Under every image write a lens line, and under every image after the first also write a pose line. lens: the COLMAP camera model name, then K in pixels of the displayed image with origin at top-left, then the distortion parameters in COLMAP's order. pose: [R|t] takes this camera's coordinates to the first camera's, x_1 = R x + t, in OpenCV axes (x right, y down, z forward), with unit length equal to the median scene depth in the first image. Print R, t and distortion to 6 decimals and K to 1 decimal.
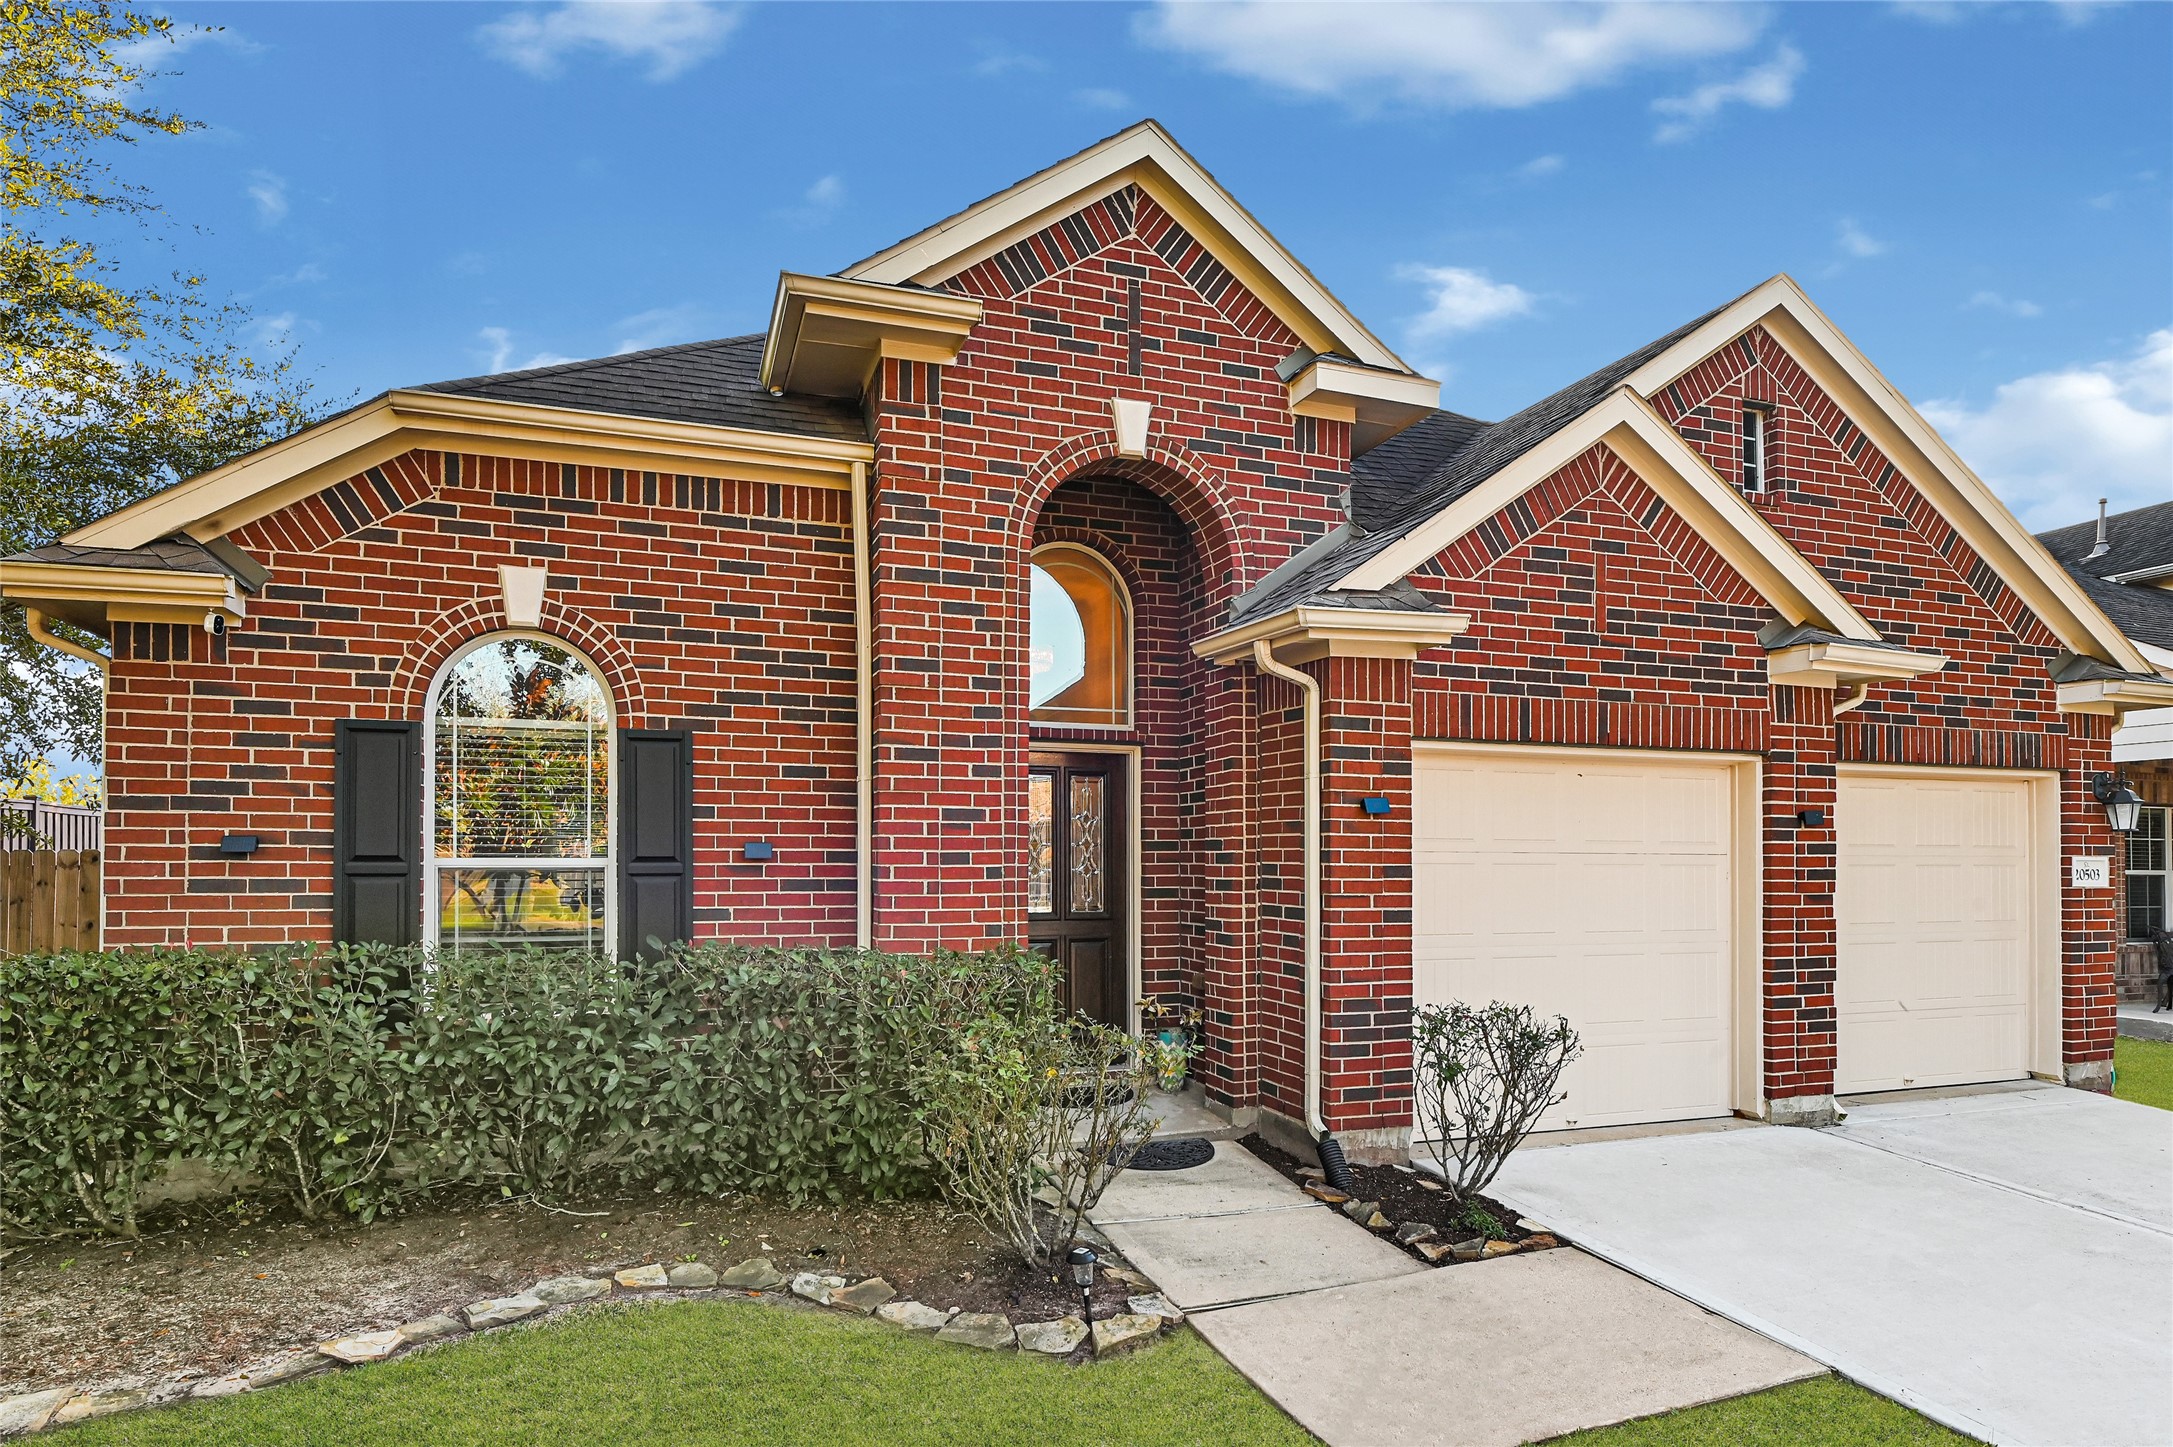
lens RADIAL K [[1203.0, 0, 1083.4], [0, 1203.0, 799.9], [0, 0, 1]] dist [0.006501, -0.046348]
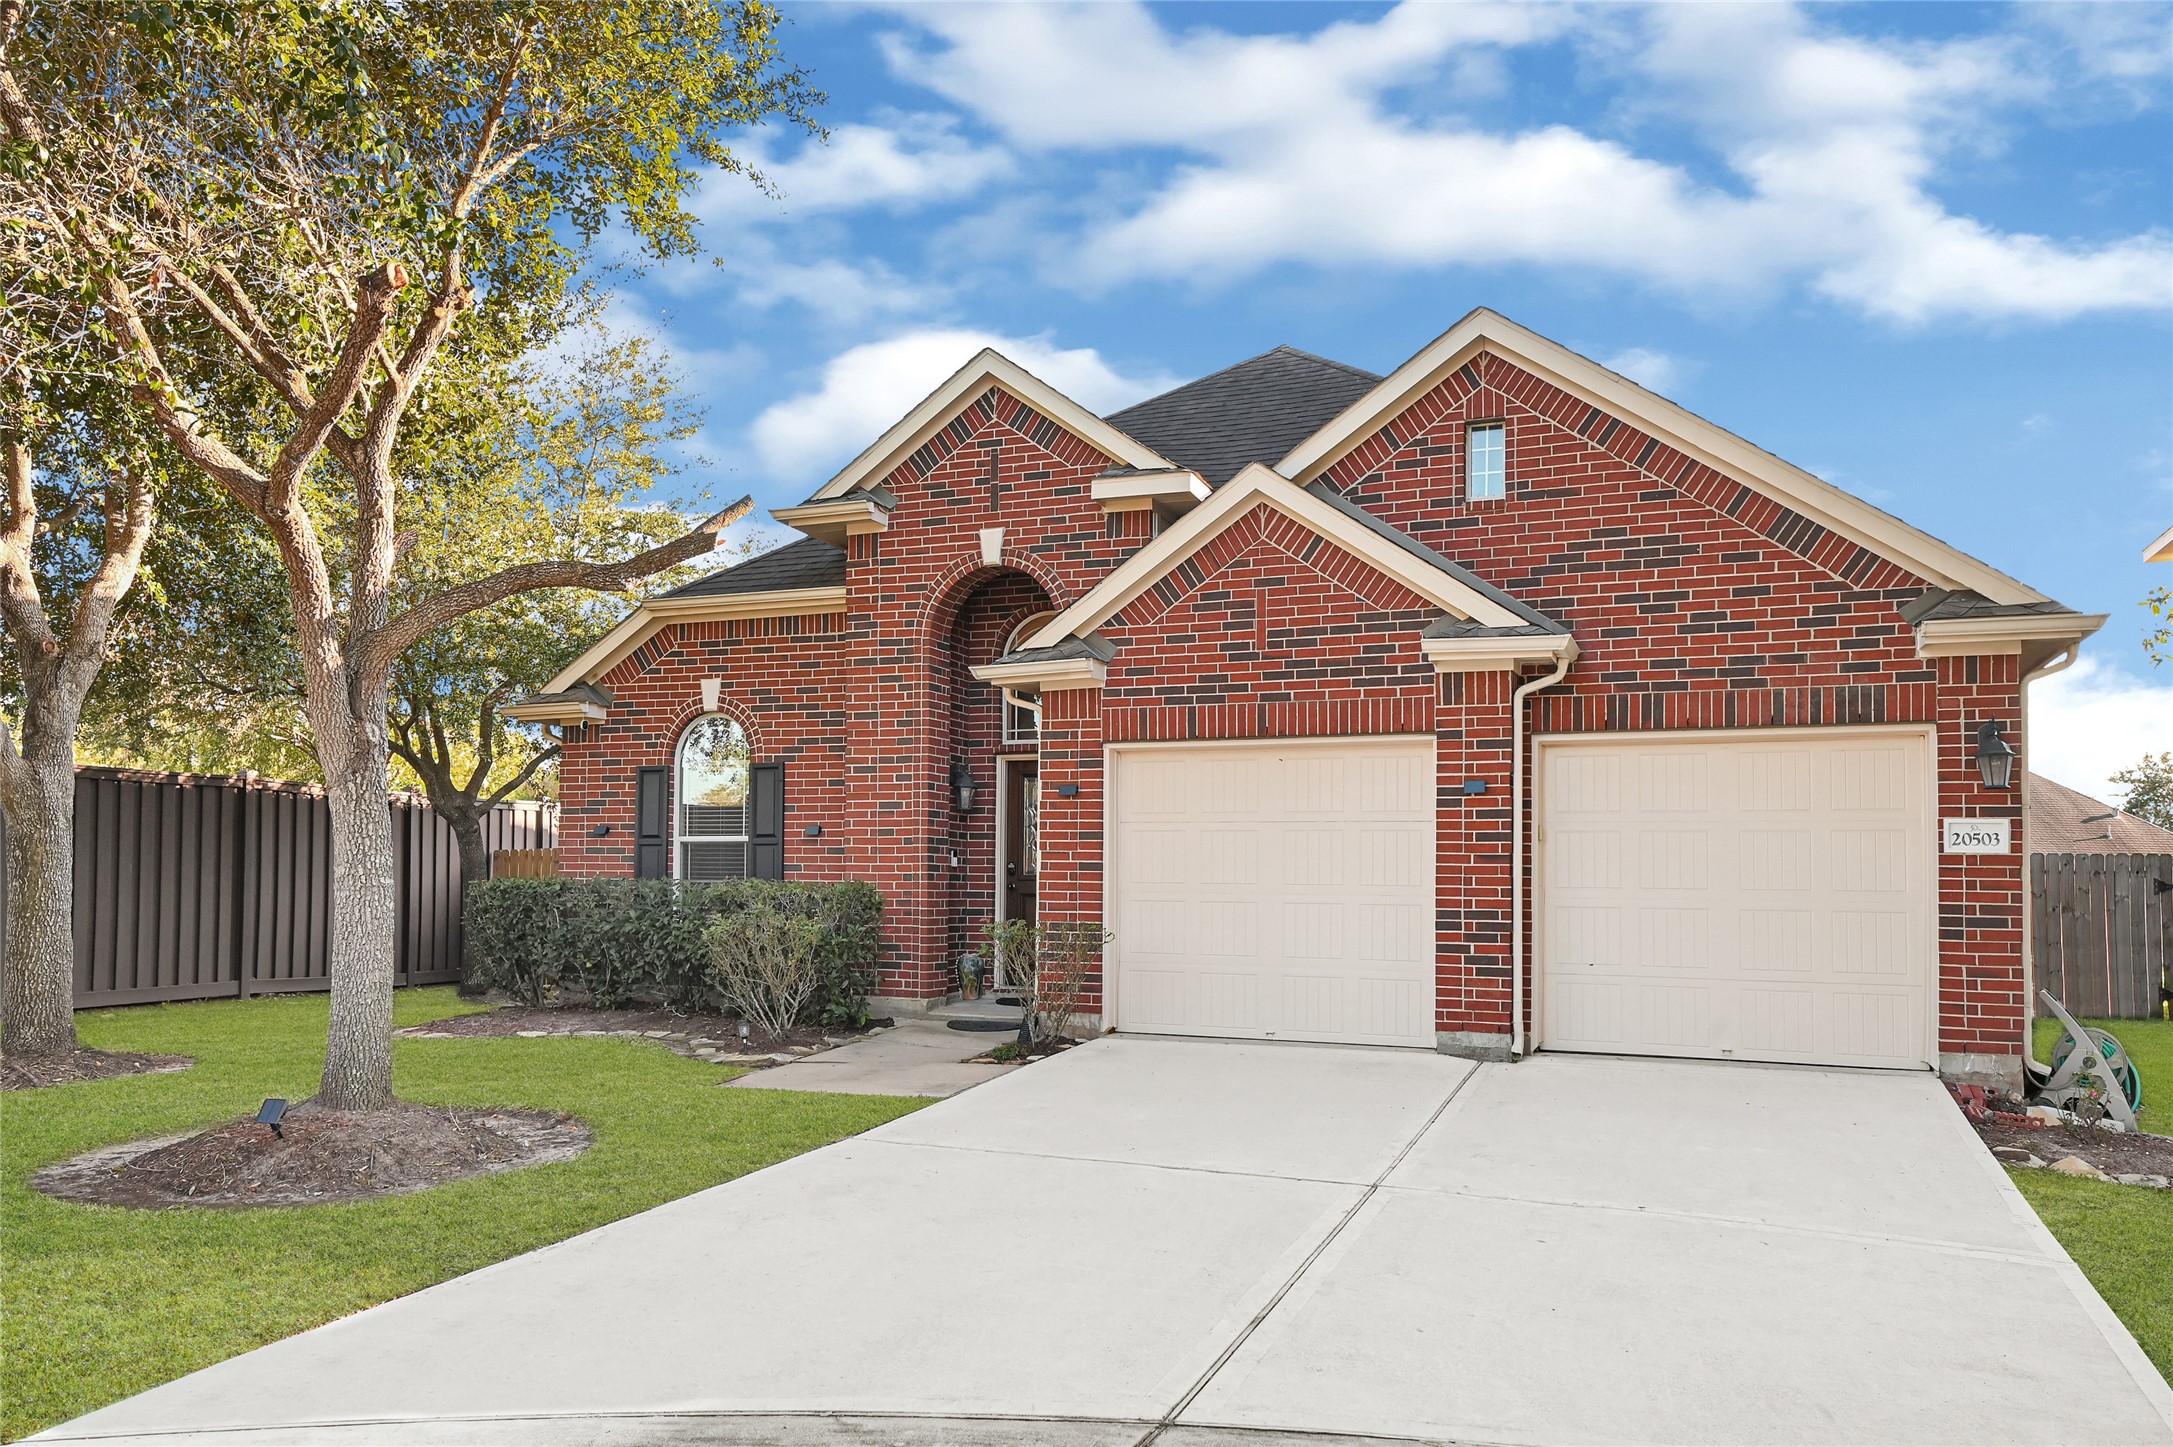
lens RADIAL K [[1570.8, 0, 1086.5], [0, 1570.8, 723.5], [0, 0, 1]] dist [0.007897, -0.006951]
pose [[0.750018, -0.066021, -0.658114, 1.418728], [0.023609, 0.997044, -0.073115, 0.060006], [0.660996, 0.039300, 0.749360, -0.394307]]
